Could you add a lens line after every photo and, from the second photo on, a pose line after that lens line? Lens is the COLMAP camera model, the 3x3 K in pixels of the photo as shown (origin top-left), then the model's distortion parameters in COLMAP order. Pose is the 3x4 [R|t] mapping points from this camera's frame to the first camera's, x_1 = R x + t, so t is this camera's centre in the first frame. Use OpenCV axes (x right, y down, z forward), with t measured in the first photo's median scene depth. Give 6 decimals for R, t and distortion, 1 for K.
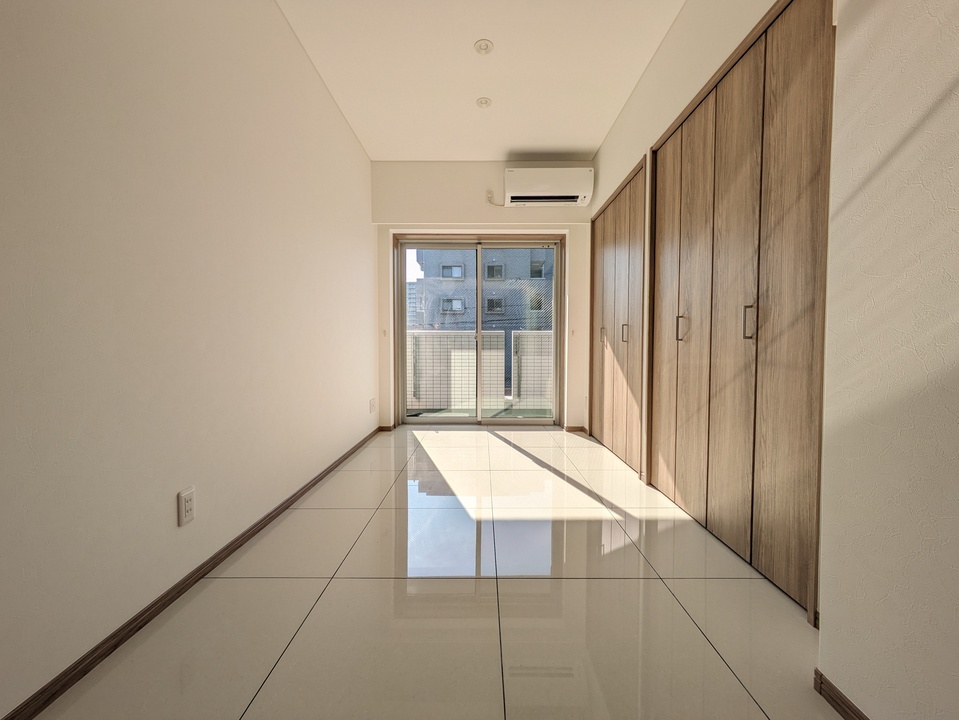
lens RADIAL K [[378.4, 0, 483.4], [0, 378.4, 359.6], [0, 0, 1]] dist [0.002120, 0.000806]
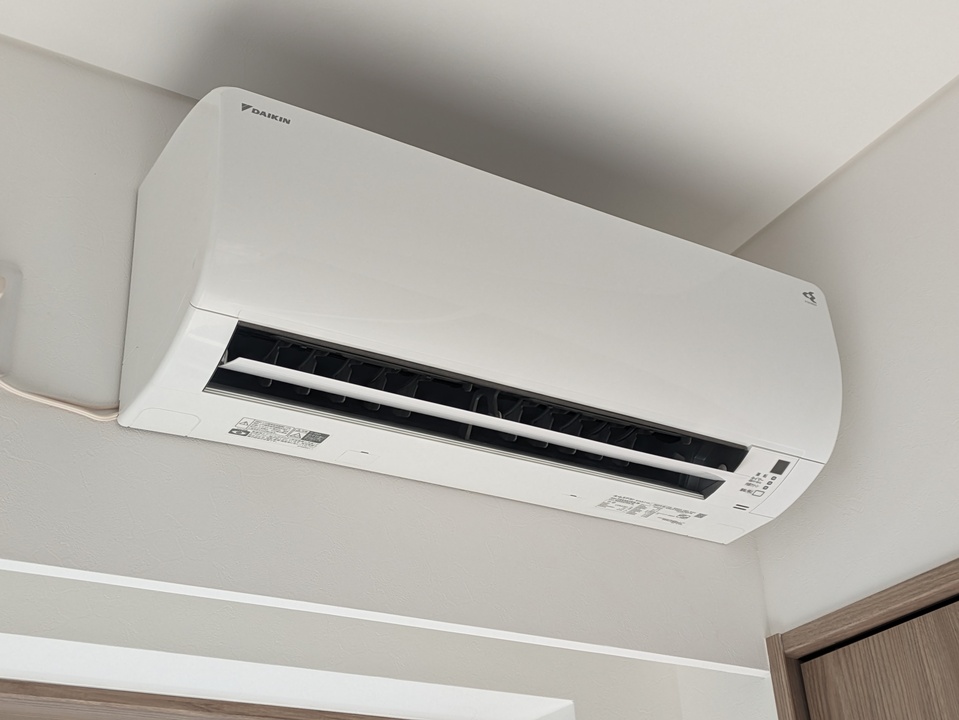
lens RADIAL K [[1305.9, 0, 479.5], [0, 1305.9, 360.0], [0, 0, 1]] dist [0.001500, -0.003495]
pose [[0.849200, 0.221351, 0.479440, -0.067651], [0.073259, 0.849748, -0.522075, -0.454653], [-0.522965, 0.478469, 0.705390, 1.383773]]
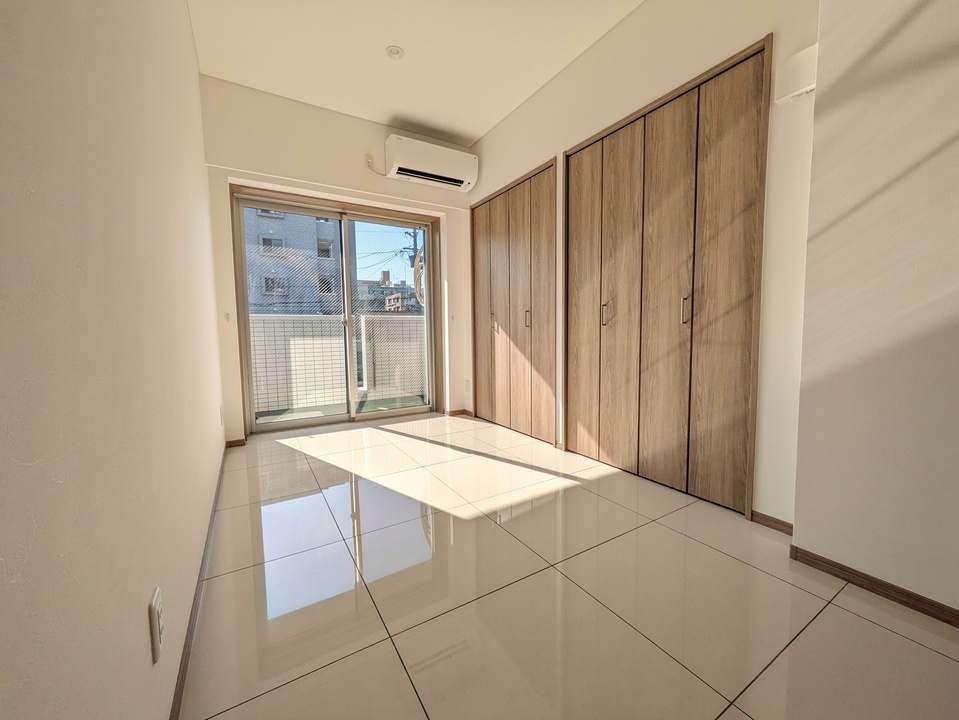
lens RADIAL K [[378.4, 0, 483.4], [0, 378.4, 359.6], [0, 0, 1]] dist [0.002120, 0.000806]
pose [[0.851129, -0.051695, 0.522404, -0.479252], [0.031450, 0.998373, 0.047555, -0.012201], [-0.524013, -0.024046, 0.851371, 0.204967]]
